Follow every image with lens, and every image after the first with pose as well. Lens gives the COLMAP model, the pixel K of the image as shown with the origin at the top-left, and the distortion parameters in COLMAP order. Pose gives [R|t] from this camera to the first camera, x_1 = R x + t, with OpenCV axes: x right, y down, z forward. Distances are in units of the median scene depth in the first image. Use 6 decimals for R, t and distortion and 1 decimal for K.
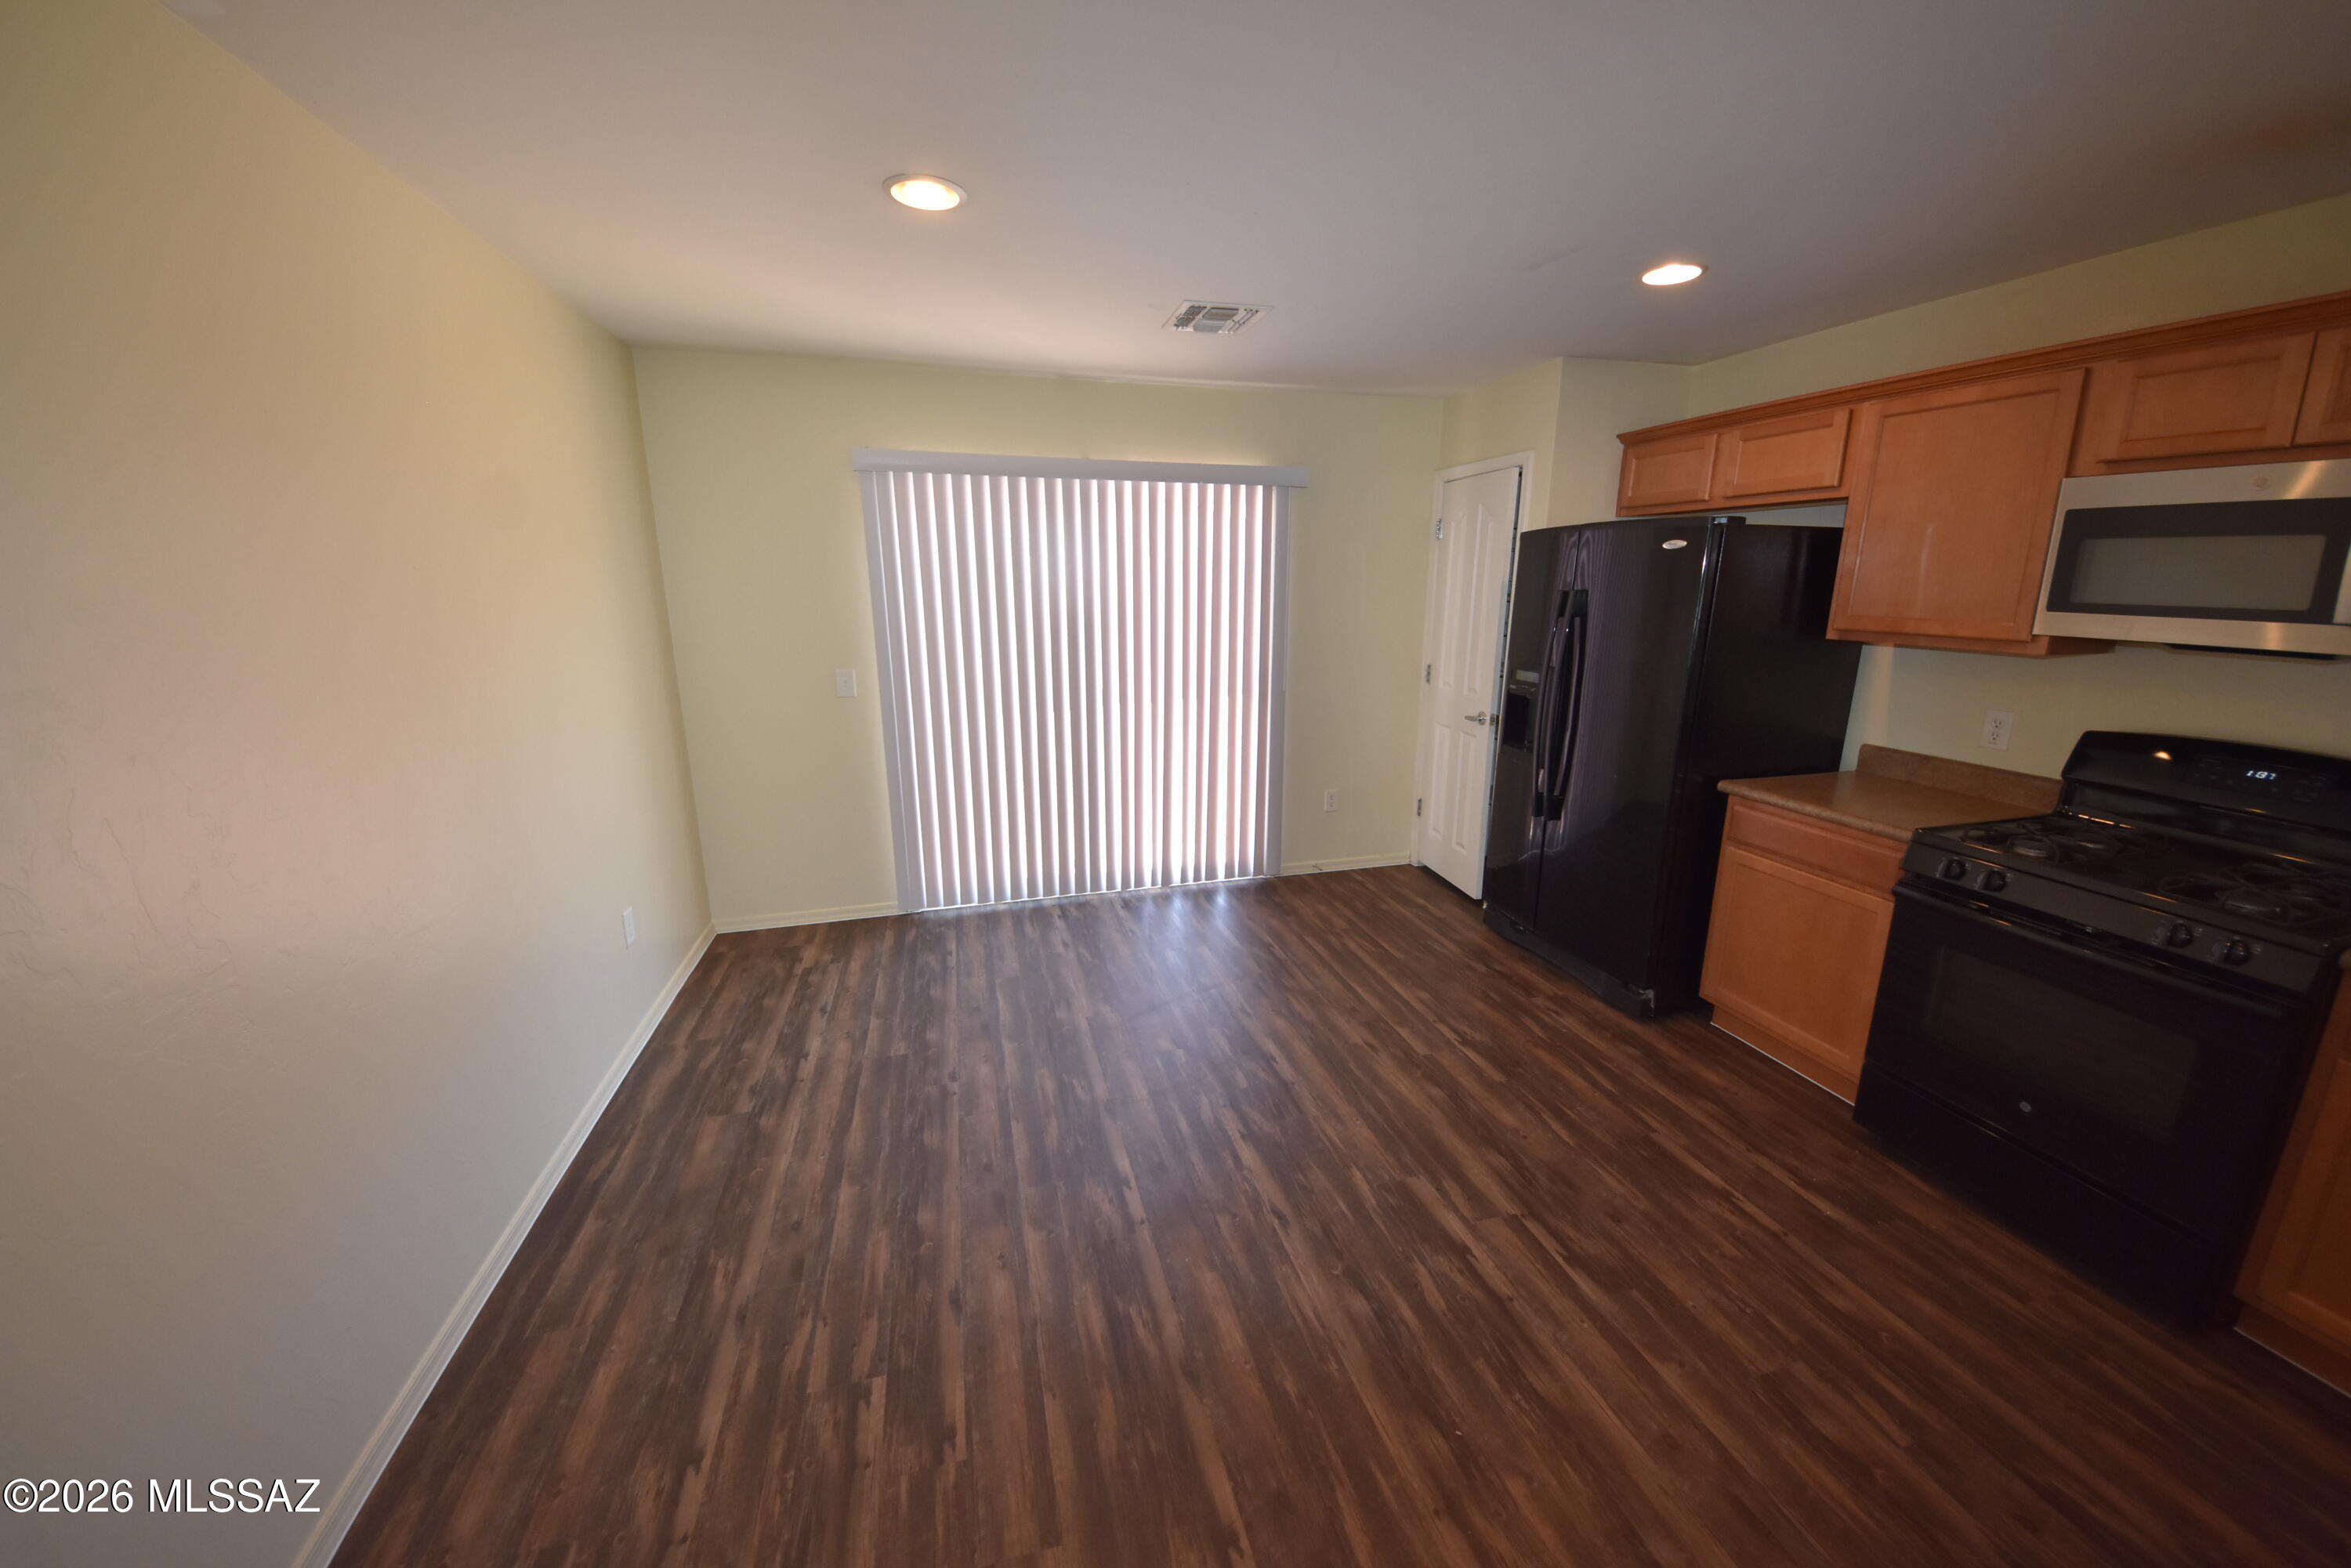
lens RADIAL K [[833.3, 0, 1200.0], [0, 833.3, 767.5], [0, 0, 1]] dist [0.009428, -0.005781]
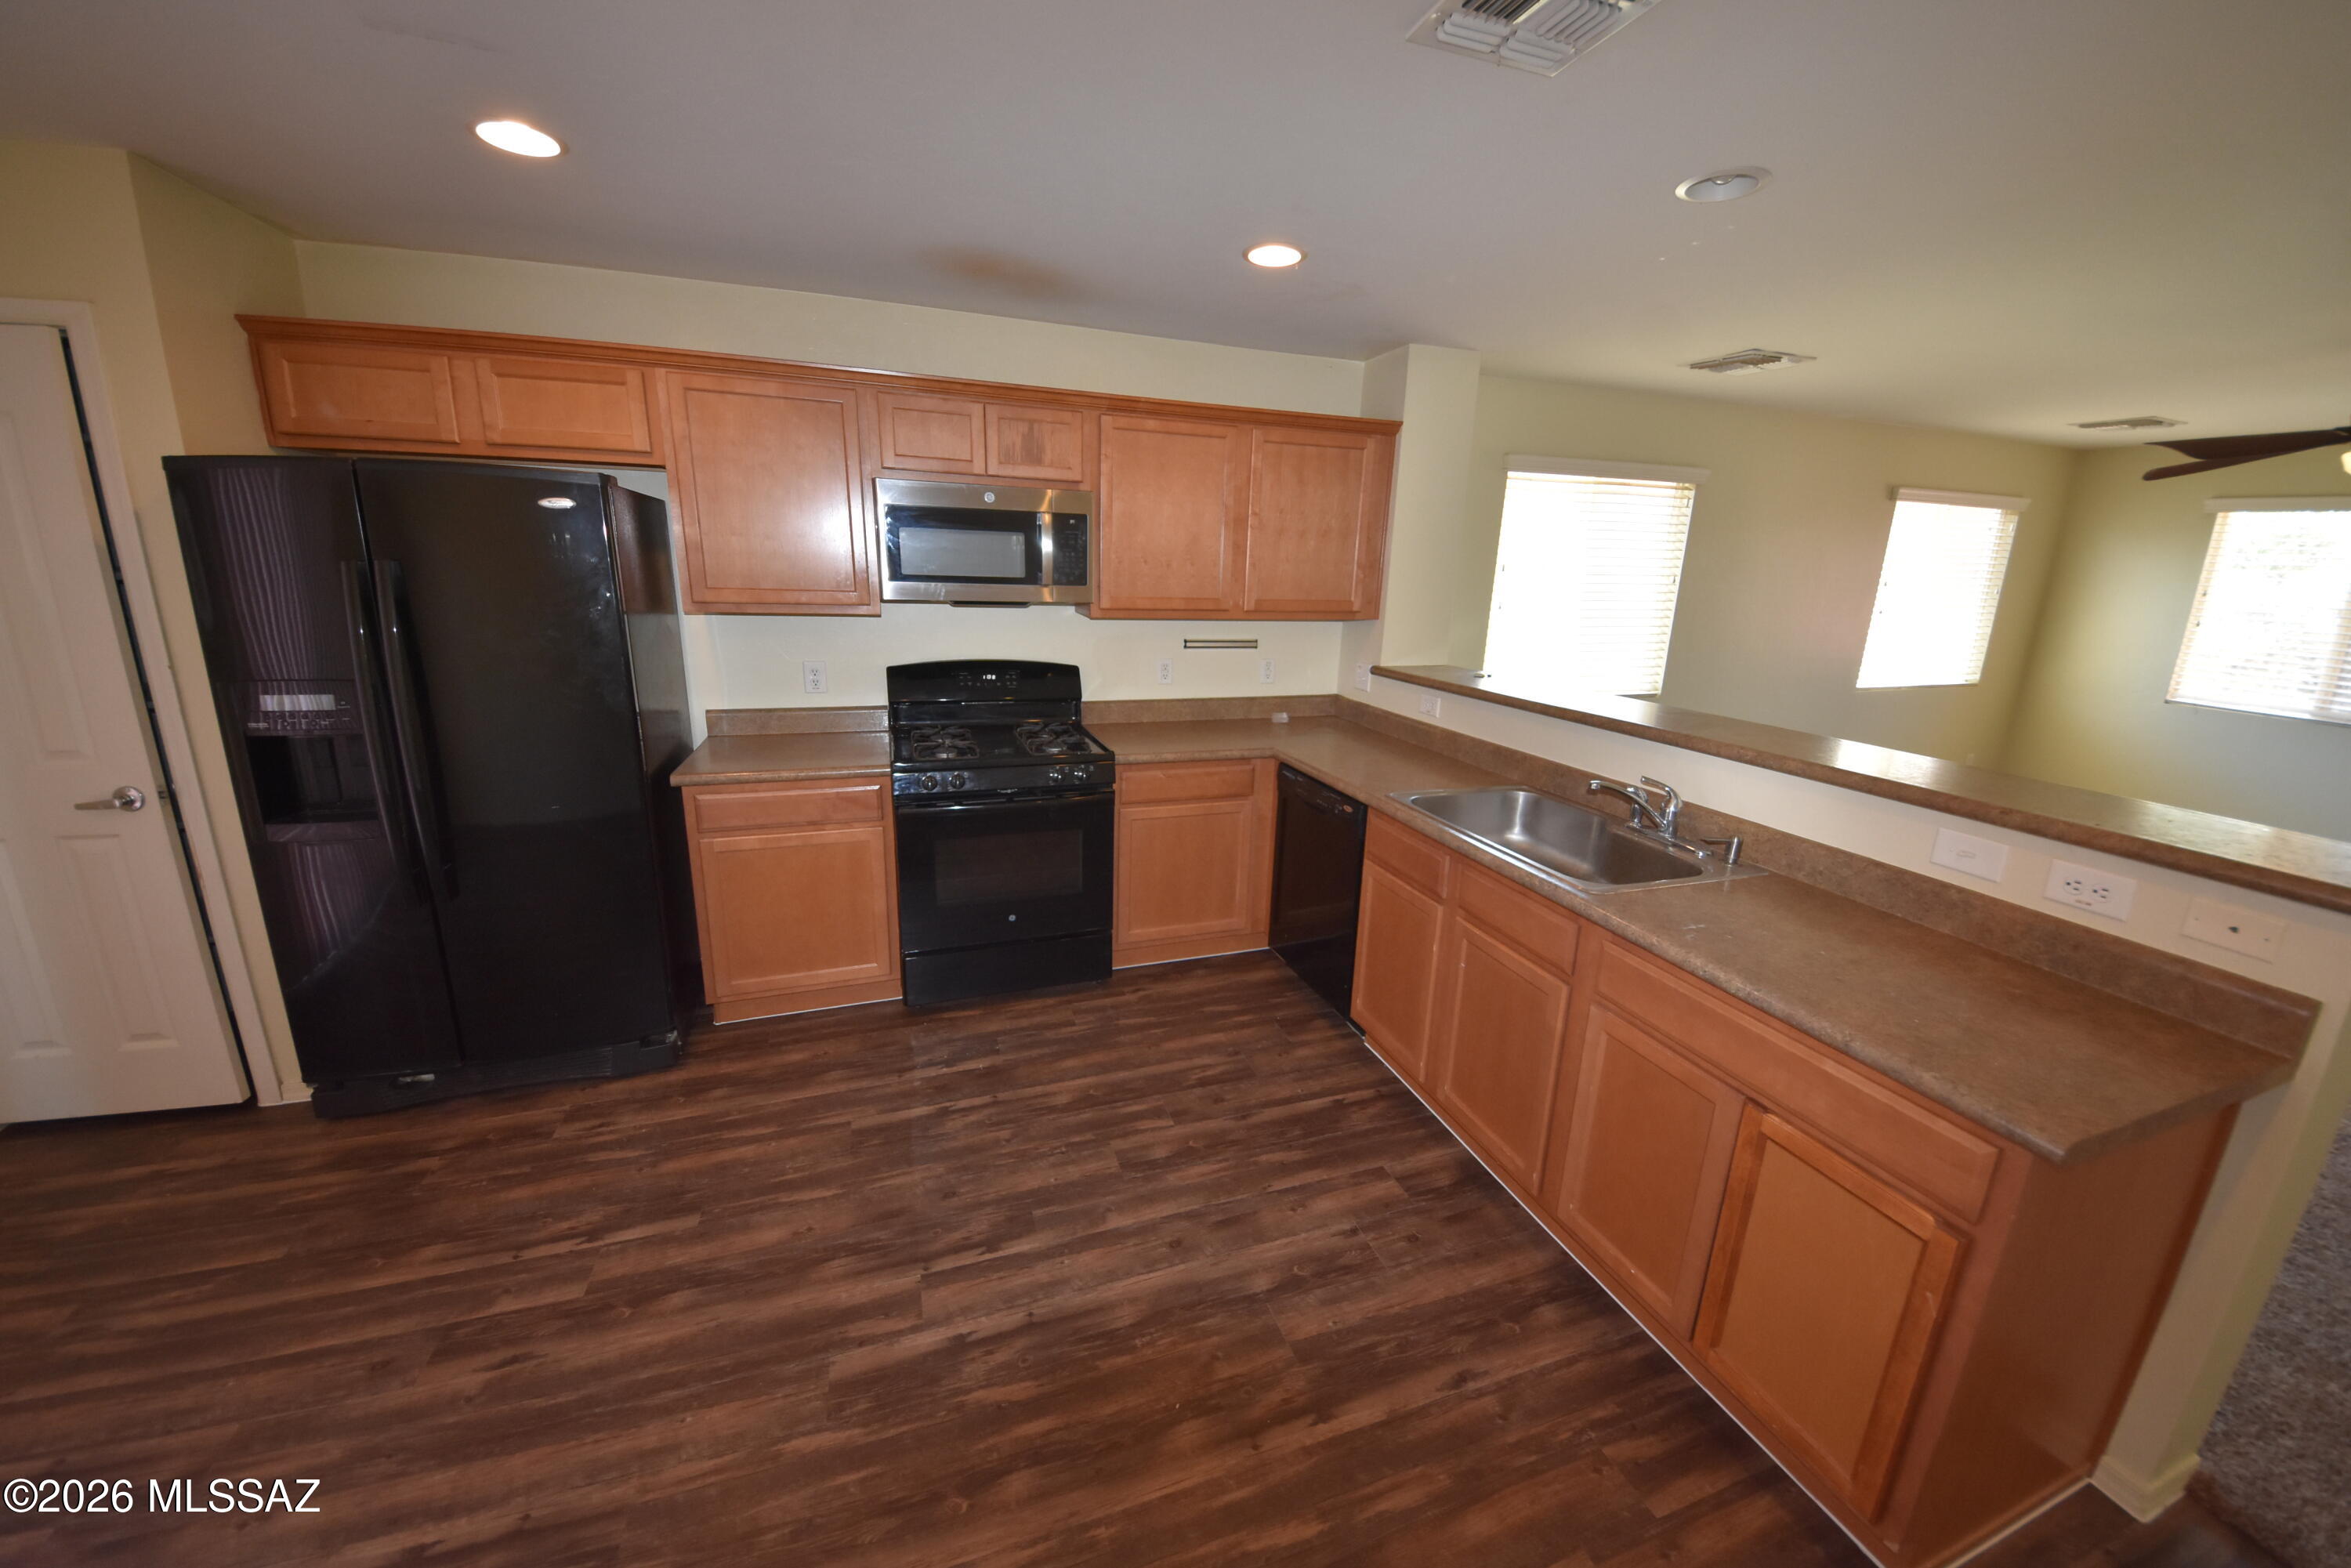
lens RADIAL K [[819.4, 0, 1172.7], [0, 819.4, 775.3], [0, 0, 1]] dist [0.020214, -0.016779]
pose [[-0.031719, -0.255337, 0.966332, -0.309384], [0.198934, 0.945862, 0.256458, -0.128144], [-0.979499, 0.200371, 0.020793, 0.547656]]
